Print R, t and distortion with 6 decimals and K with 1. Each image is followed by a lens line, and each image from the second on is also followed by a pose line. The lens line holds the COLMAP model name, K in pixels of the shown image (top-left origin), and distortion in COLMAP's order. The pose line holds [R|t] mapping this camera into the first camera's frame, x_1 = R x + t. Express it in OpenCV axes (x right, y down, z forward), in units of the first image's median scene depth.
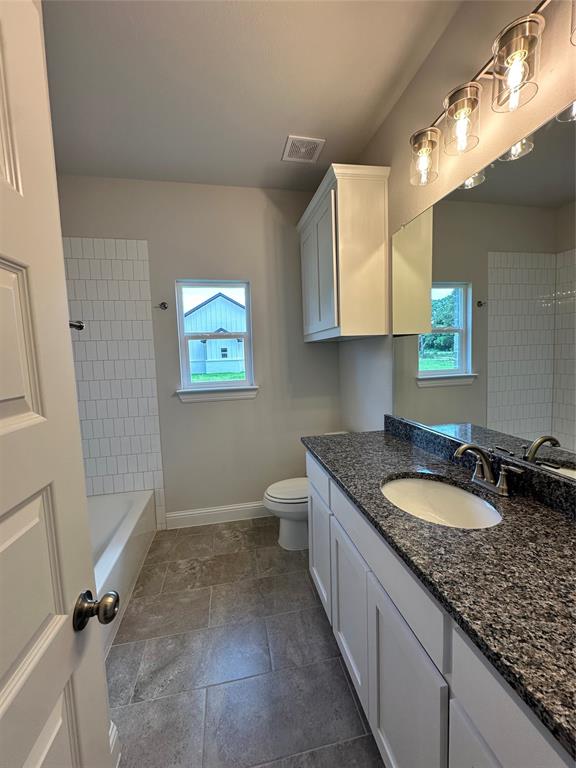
lens RADIAL K [[307.1, 0, 288.2], [0, 307.1, 382.7], [0, 0, 1]] dist [-0.001025, 0.000599]
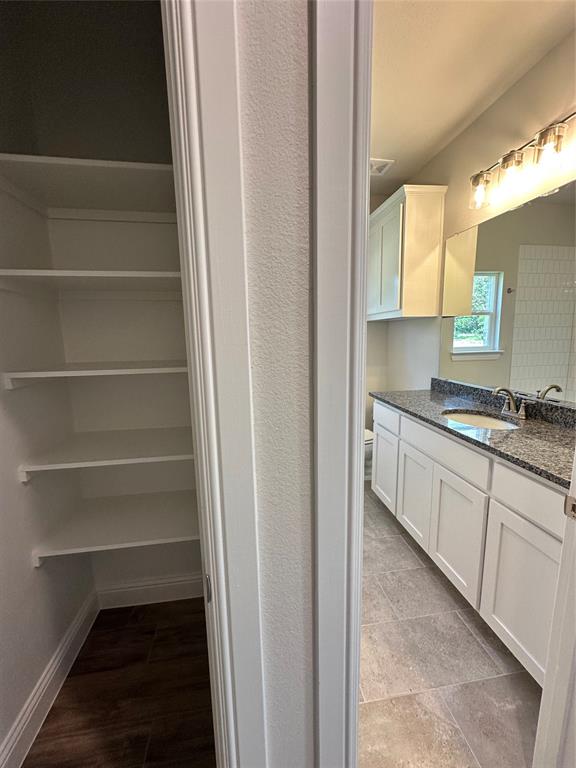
lens RADIAL K [[307.1, 0, 288.2], [0, 307.1, 382.7], [0, 0, 1]] dist [-0.001025, 0.000599]
pose [[0.998895, 0.021265, -0.041916, -0.272749], [-0.018558, 0.997781, 0.063937, 0.058859], [0.043183, -0.063089, 0.997073, -0.381677]]
